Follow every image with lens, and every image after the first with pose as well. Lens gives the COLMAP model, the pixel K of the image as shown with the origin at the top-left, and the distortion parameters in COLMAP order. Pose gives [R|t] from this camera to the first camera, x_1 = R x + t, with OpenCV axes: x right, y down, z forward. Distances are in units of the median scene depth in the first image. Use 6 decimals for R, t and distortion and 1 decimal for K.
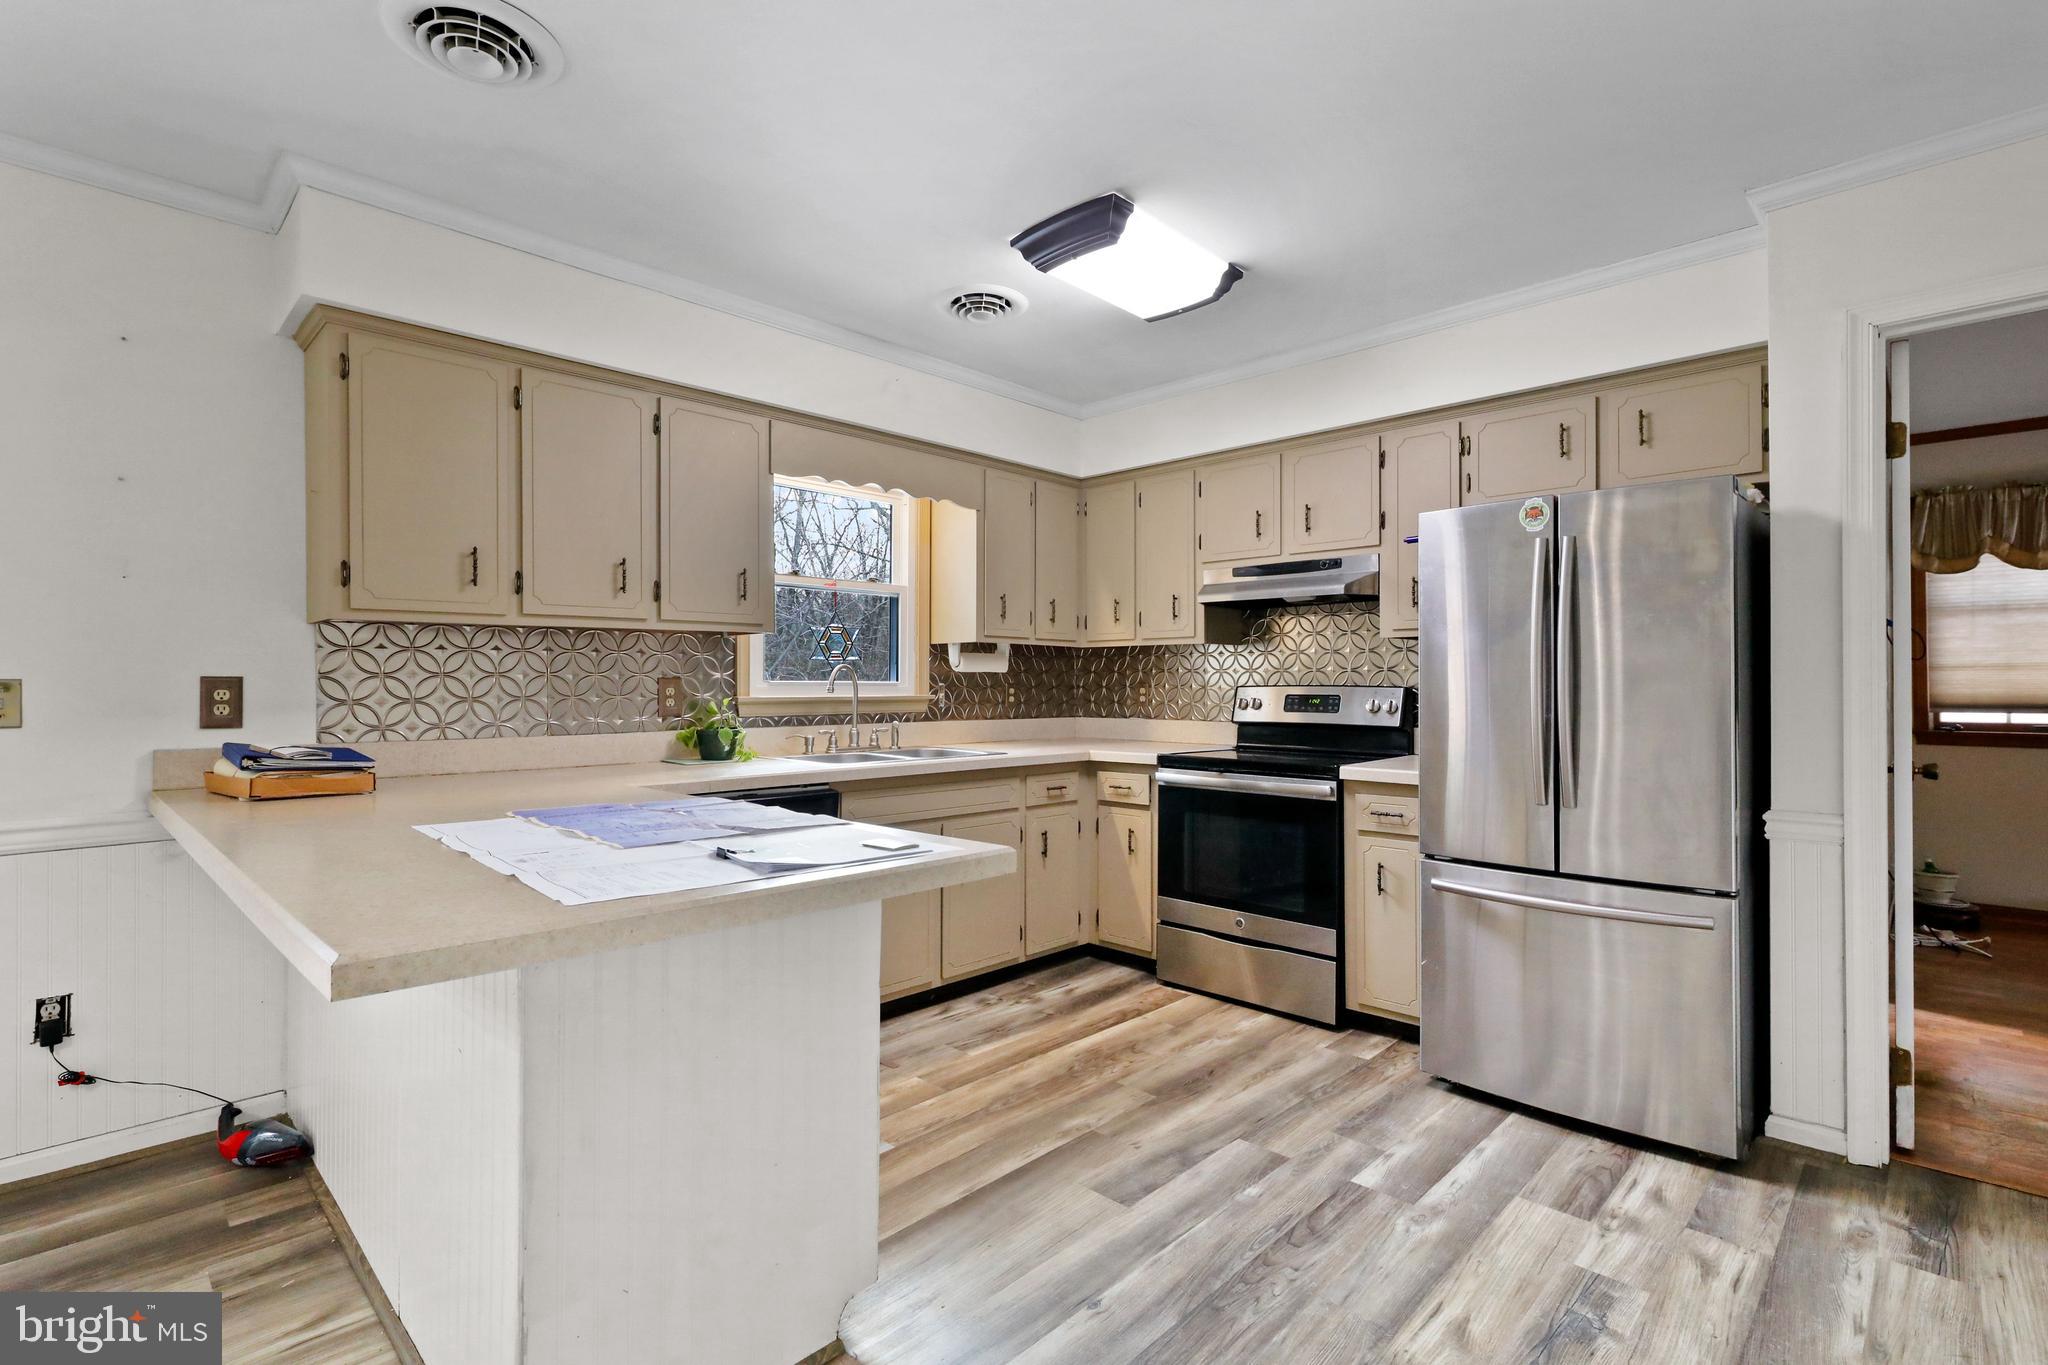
lens RADIAL K [[956.1, 0, 1024.0], [0, 956.1, 682.5], [0, 0, 1]] dist [0.000556, 0.000291]
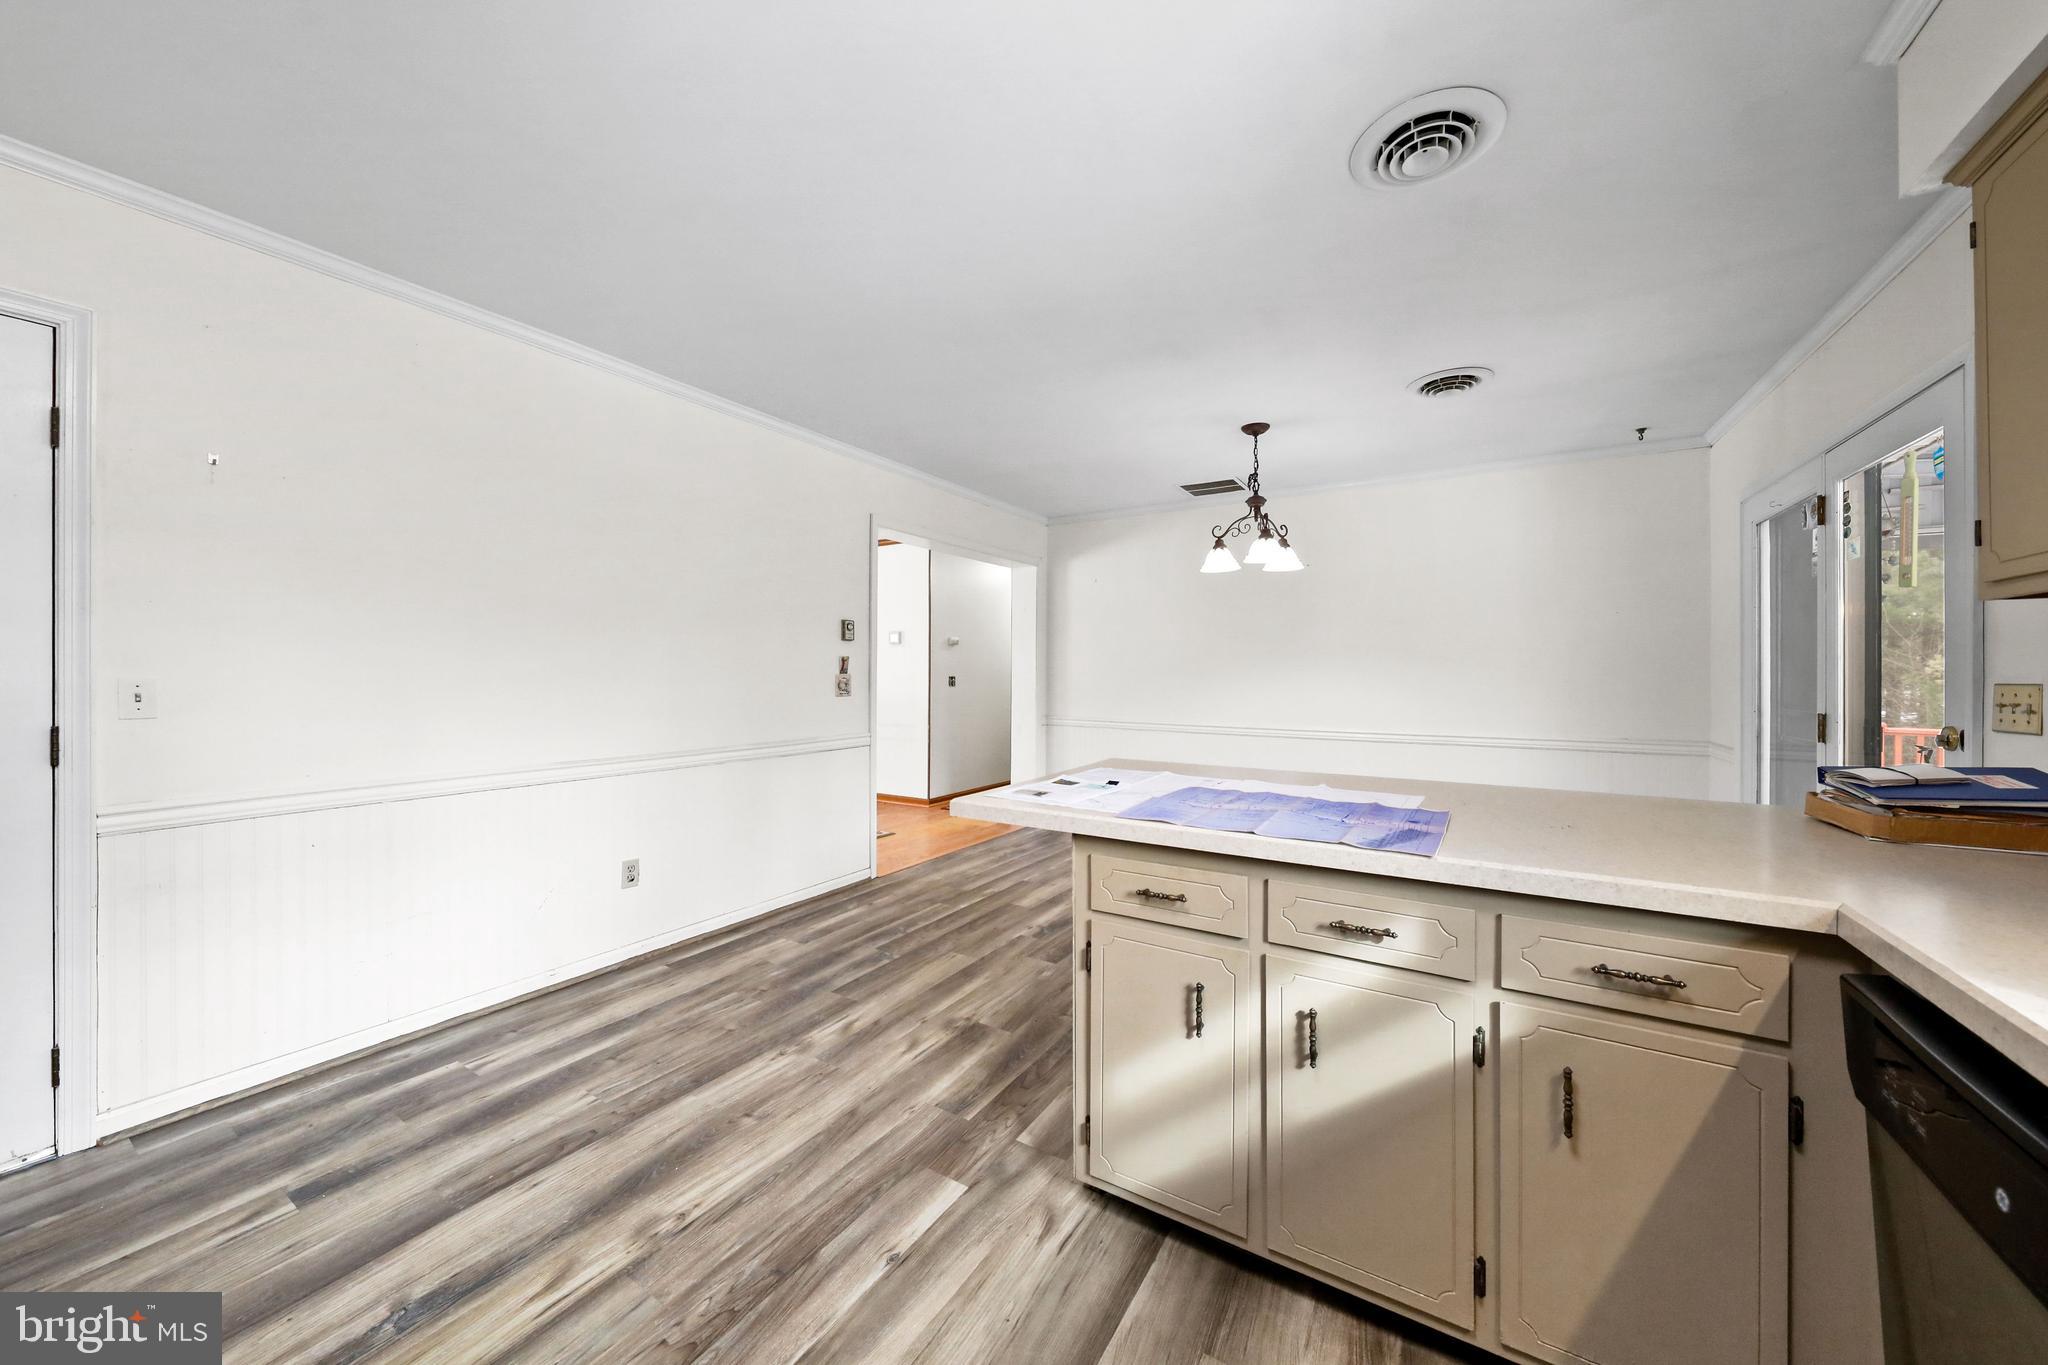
lens RADIAL K [[720.1, 0, 1020.8], [0, 720.1, 676.2], [0, 0, 1]] dist [-0.000360, -0.000248]
pose [[-0.977975, -0.000052, -0.208721, 0.056919], [-0.000260, 0.999999, 0.000971, -0.008101], [0.208721, 0.001004, -0.977975, 1.020034]]
